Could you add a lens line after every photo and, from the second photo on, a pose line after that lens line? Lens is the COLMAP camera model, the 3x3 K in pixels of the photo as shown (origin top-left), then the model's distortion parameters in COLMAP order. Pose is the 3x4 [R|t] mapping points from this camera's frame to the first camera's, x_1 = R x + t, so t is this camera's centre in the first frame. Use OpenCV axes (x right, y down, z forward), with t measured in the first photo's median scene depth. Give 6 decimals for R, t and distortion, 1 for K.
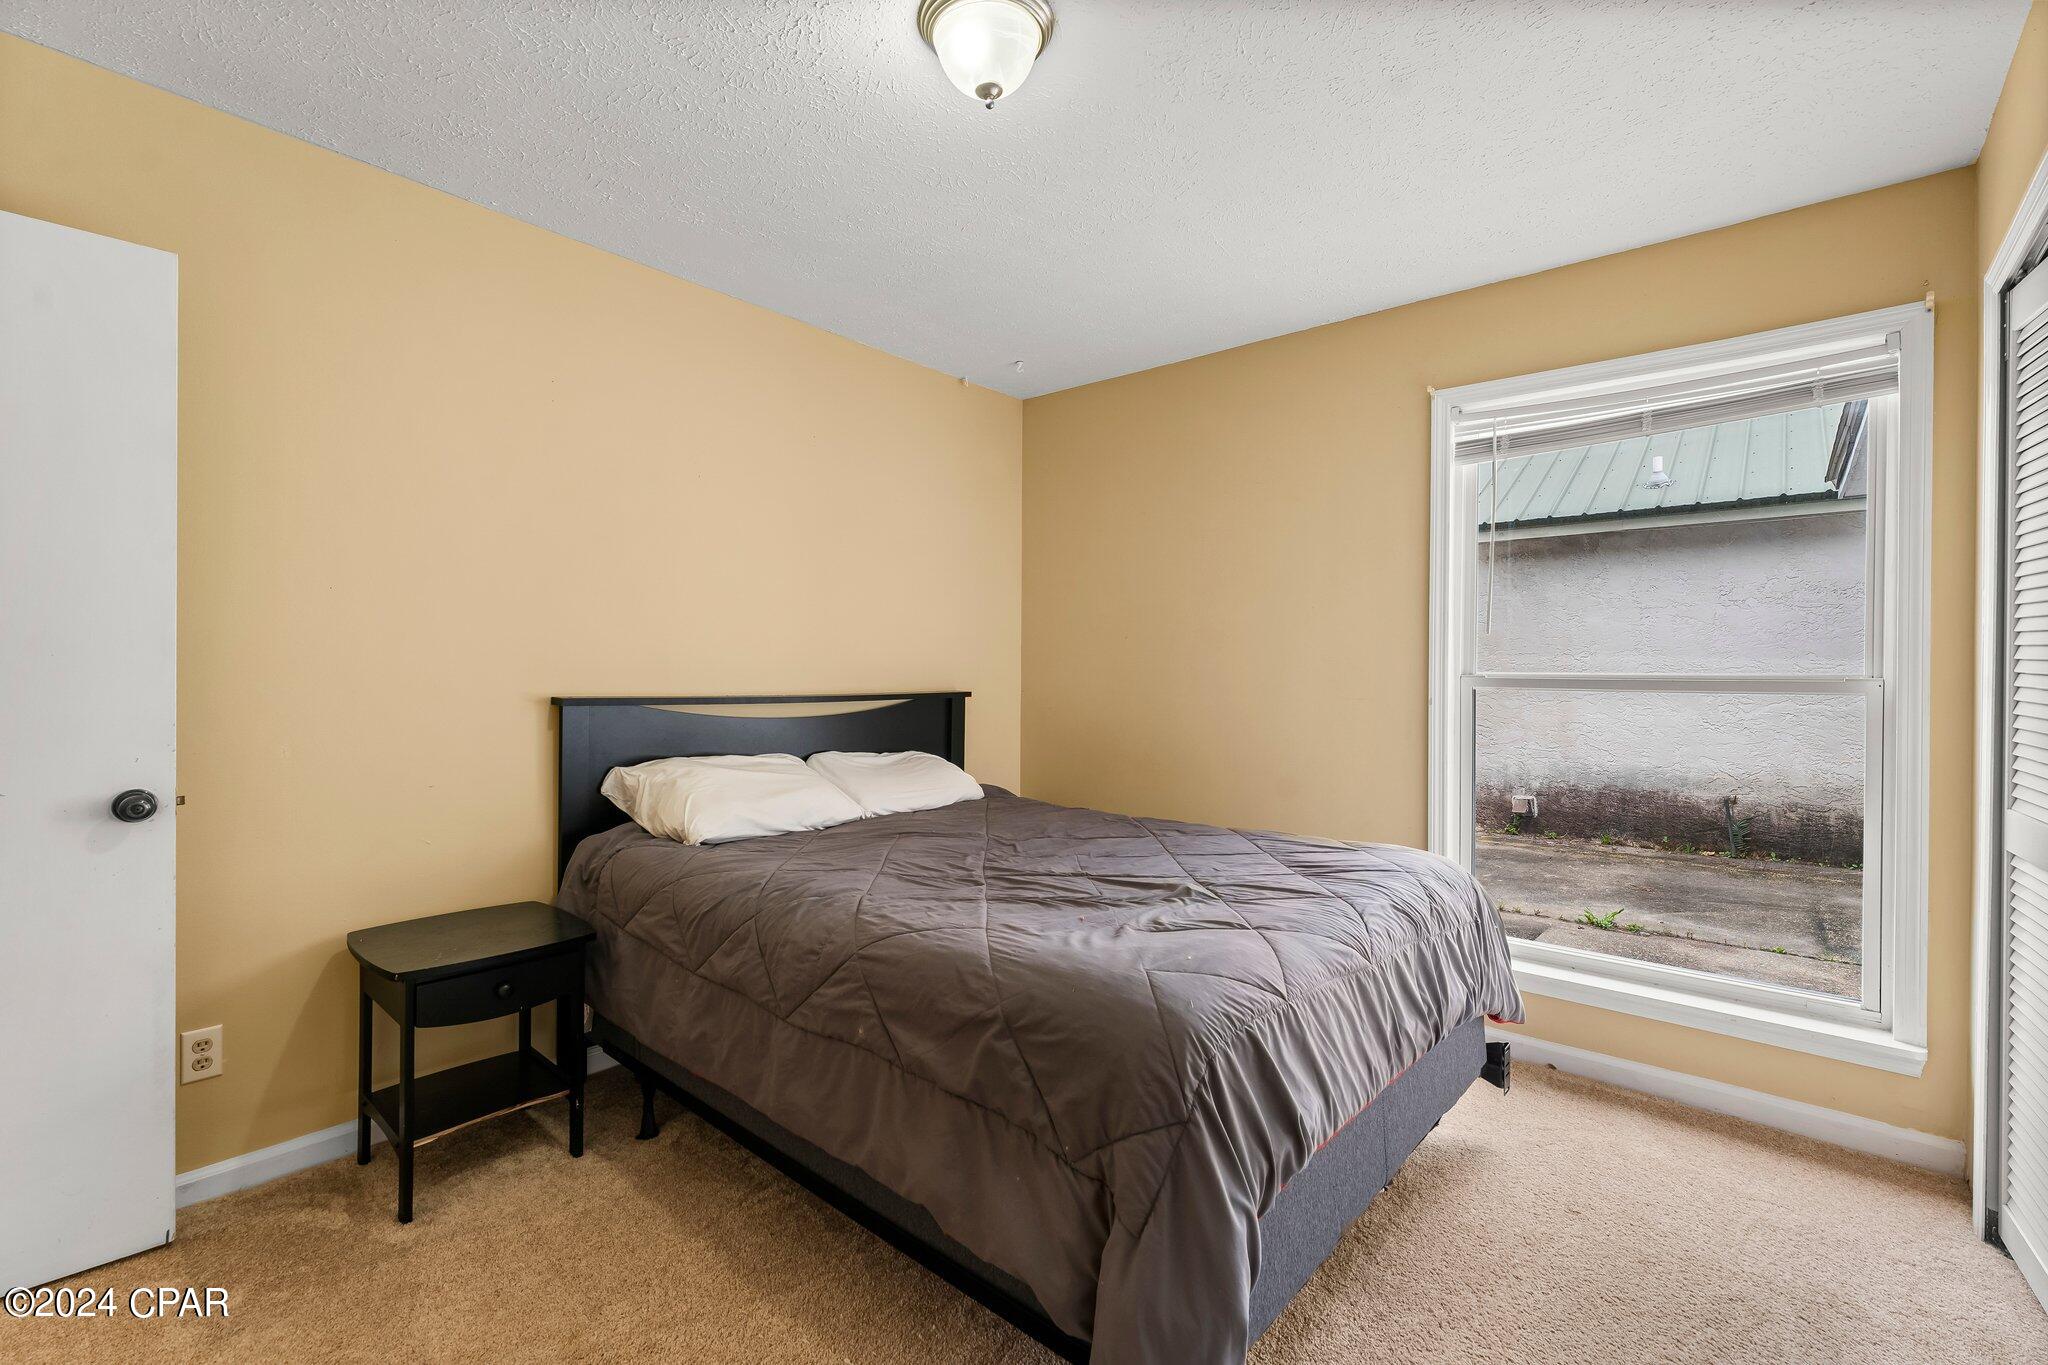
lens RADIAL K [[883.0, 0, 1024.5], [0, 883.0, 676.4], [0, 0, 1]] dist [0.001304, 0.000311]
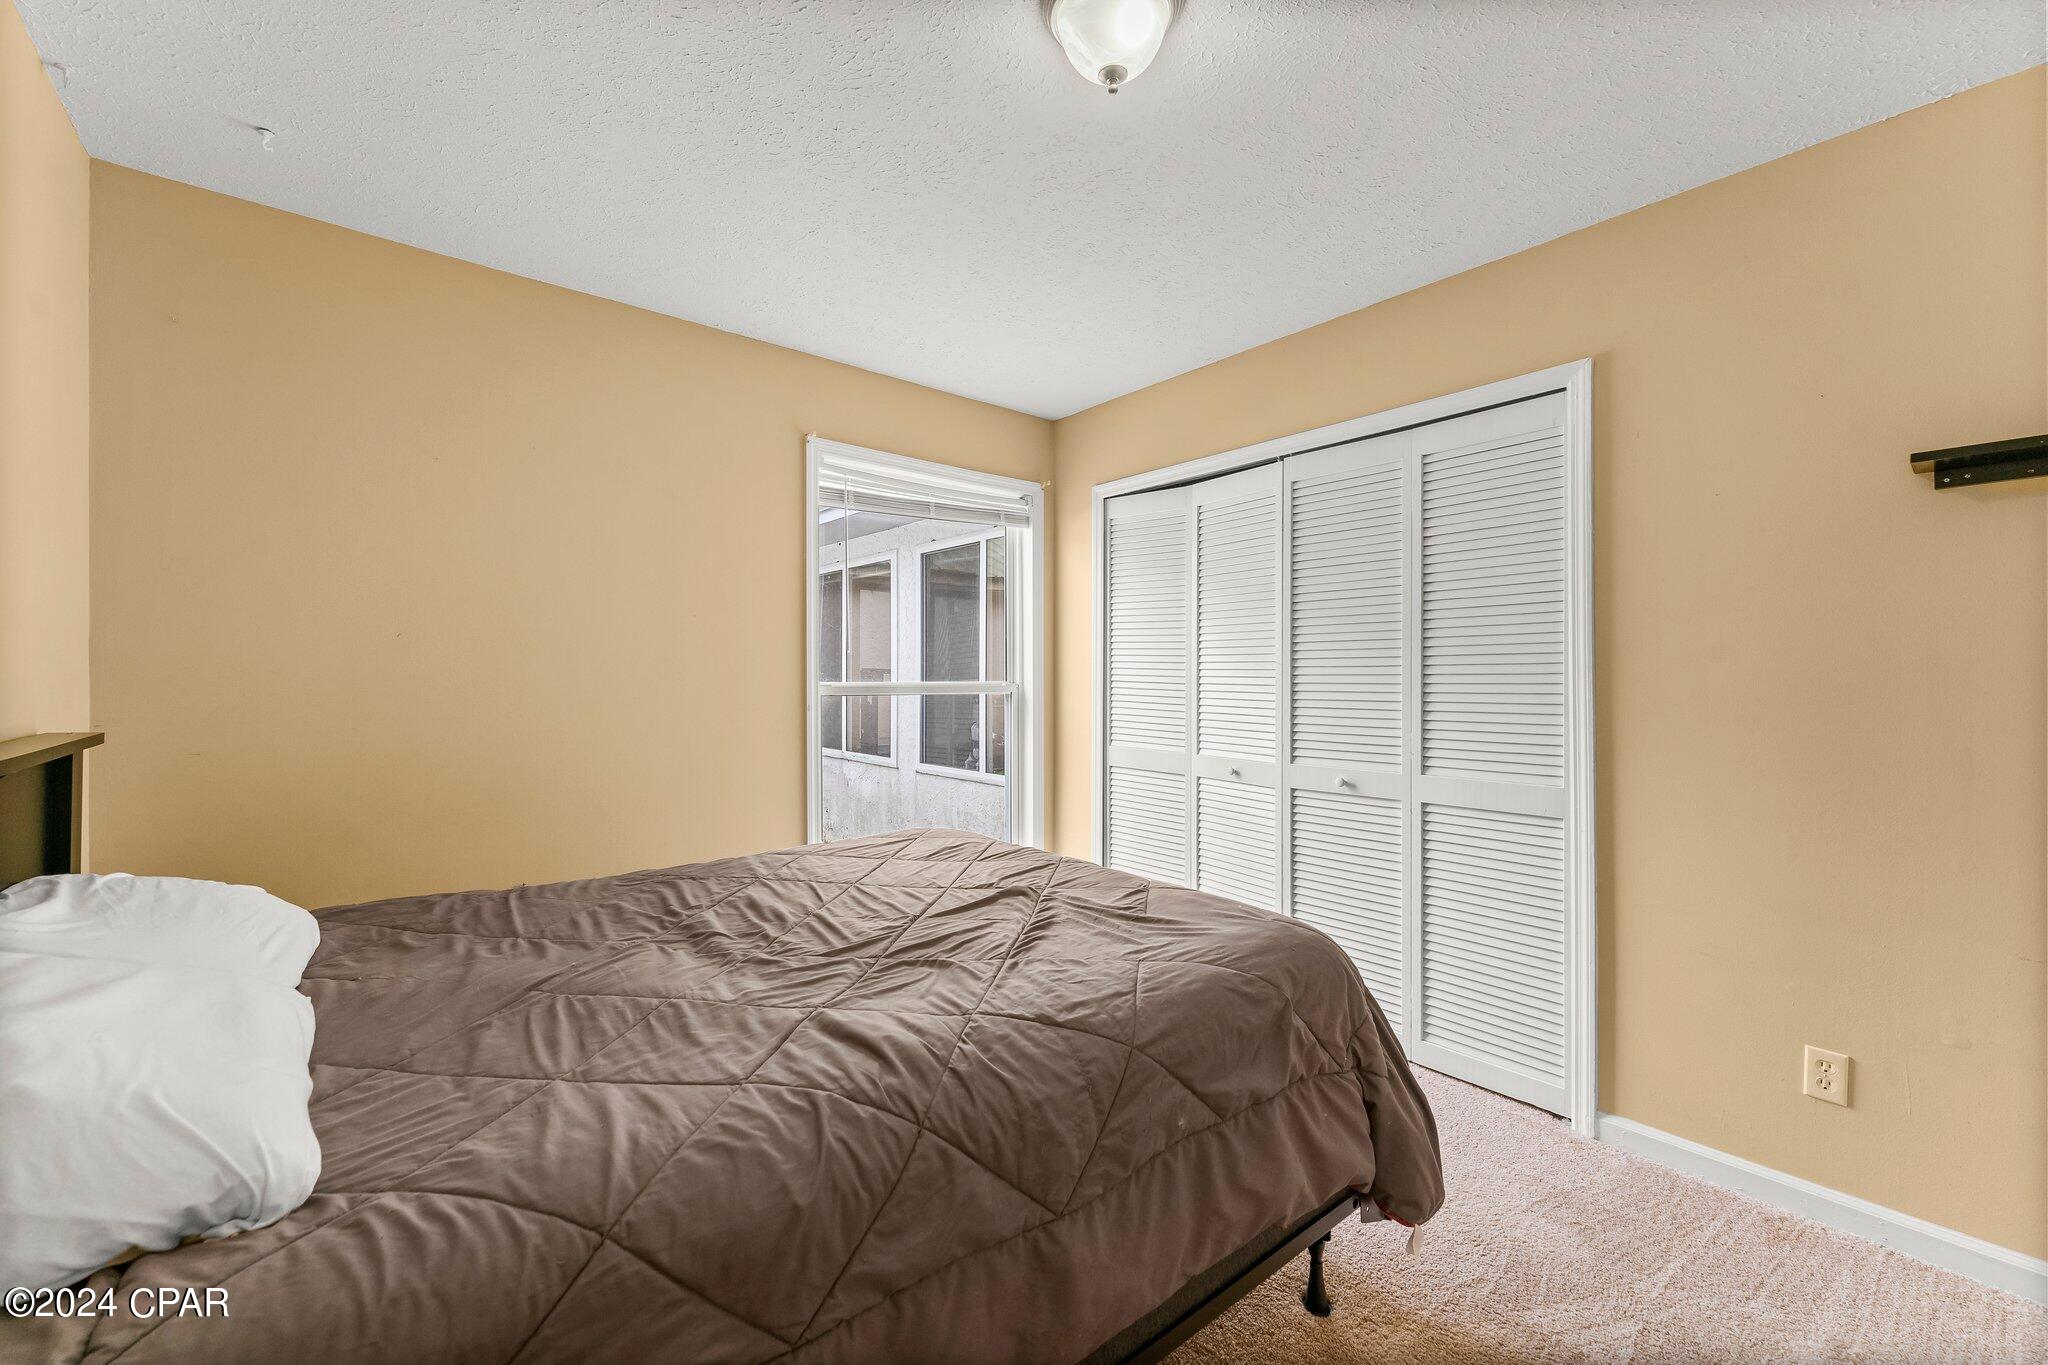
lens RADIAL K [[817.2, 0, 1024.0], [0, 817.2, 682.5], [0, 0, 1]] dist [0.001116, 0.000080]
pose [[0.168597, -0.010749, 0.985626, -0.829279], [0.008264, 0.999921, 0.009491, -0.020151], [-0.985650, 0.006546, 0.168673, 0.871389]]
